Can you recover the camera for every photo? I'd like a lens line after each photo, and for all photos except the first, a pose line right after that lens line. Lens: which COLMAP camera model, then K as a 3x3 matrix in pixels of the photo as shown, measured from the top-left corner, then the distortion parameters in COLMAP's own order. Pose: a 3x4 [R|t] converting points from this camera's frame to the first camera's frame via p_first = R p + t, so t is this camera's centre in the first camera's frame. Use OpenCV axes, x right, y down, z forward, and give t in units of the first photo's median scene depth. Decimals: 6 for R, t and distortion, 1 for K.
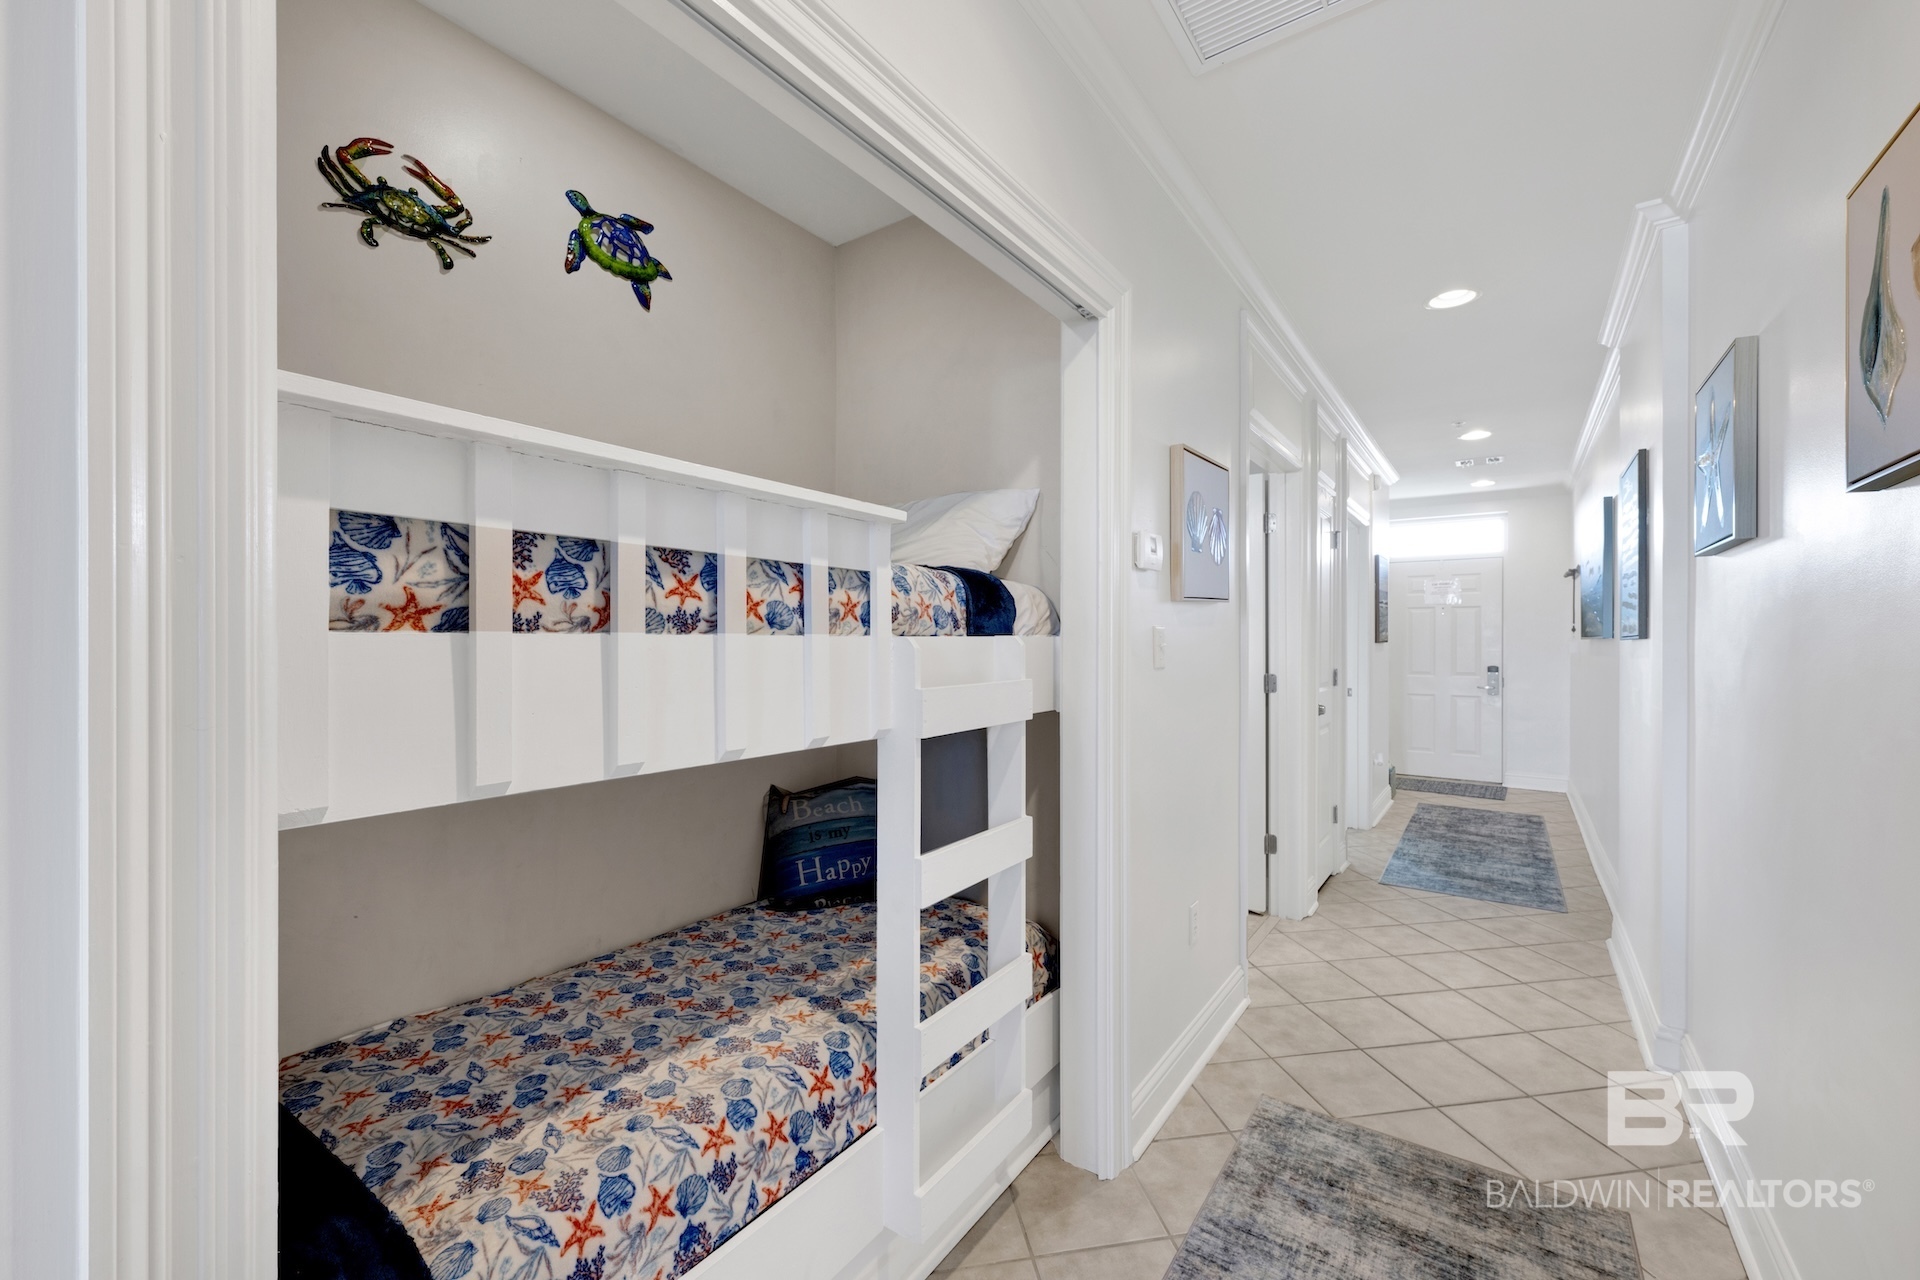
lens RADIAL K [[753.9, 0, 964.5], [0, 753.9, 646.6], [0, 0, 1]] dist [-0.002167, -0.000067]
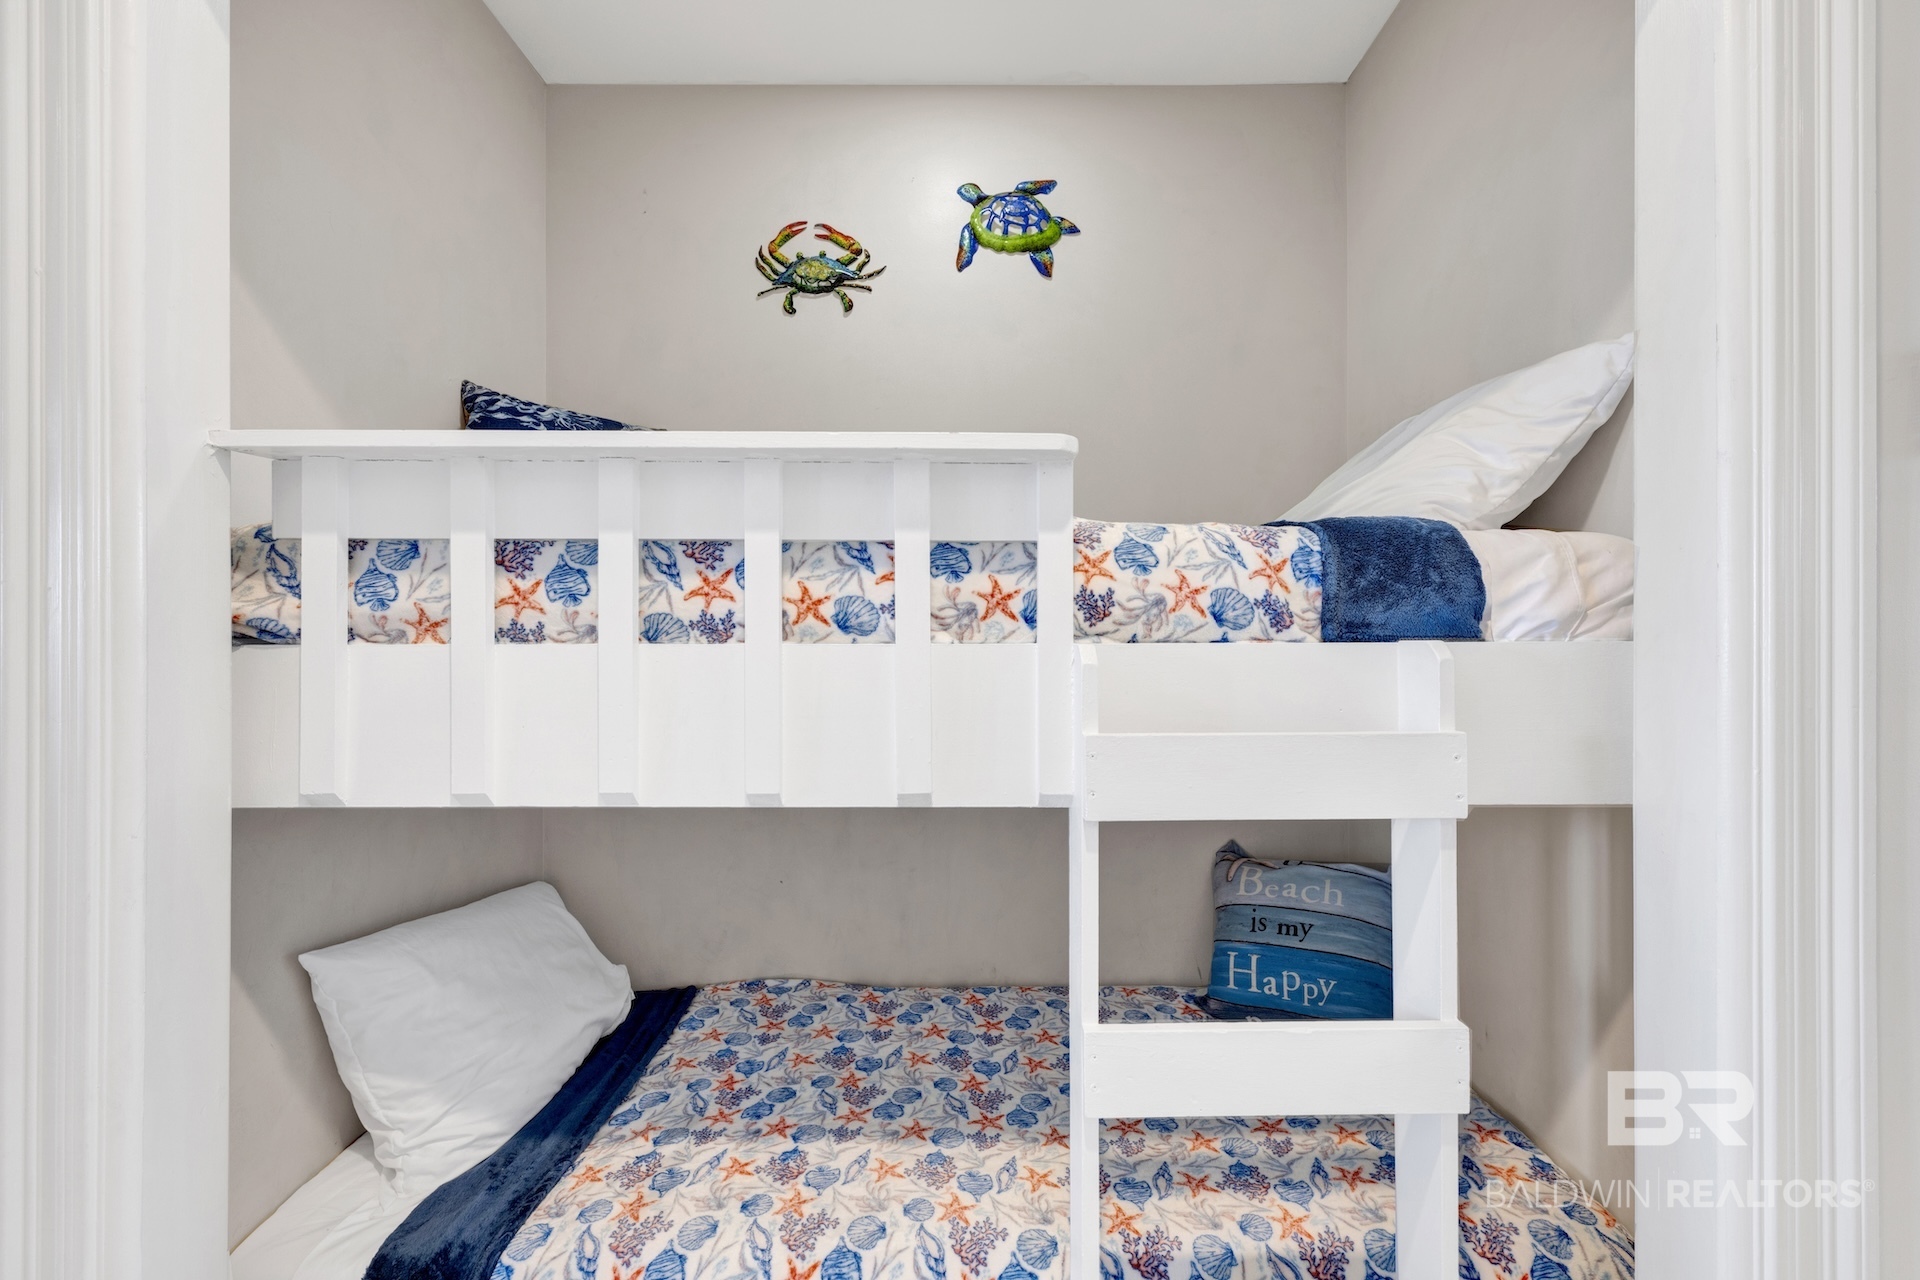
lens RADIAL K [[753.9, 0, 964.5], [0, 753.9, 646.6], [0, 0, 1]] dist [-0.002167, -0.000067]
pose [[0.580977, -0.002025, -0.813918, 0.342474], [-0.004901, 0.999970, -0.005986, -0.007059], [0.813905, 0.007467, 0.580949, 0.563492]]
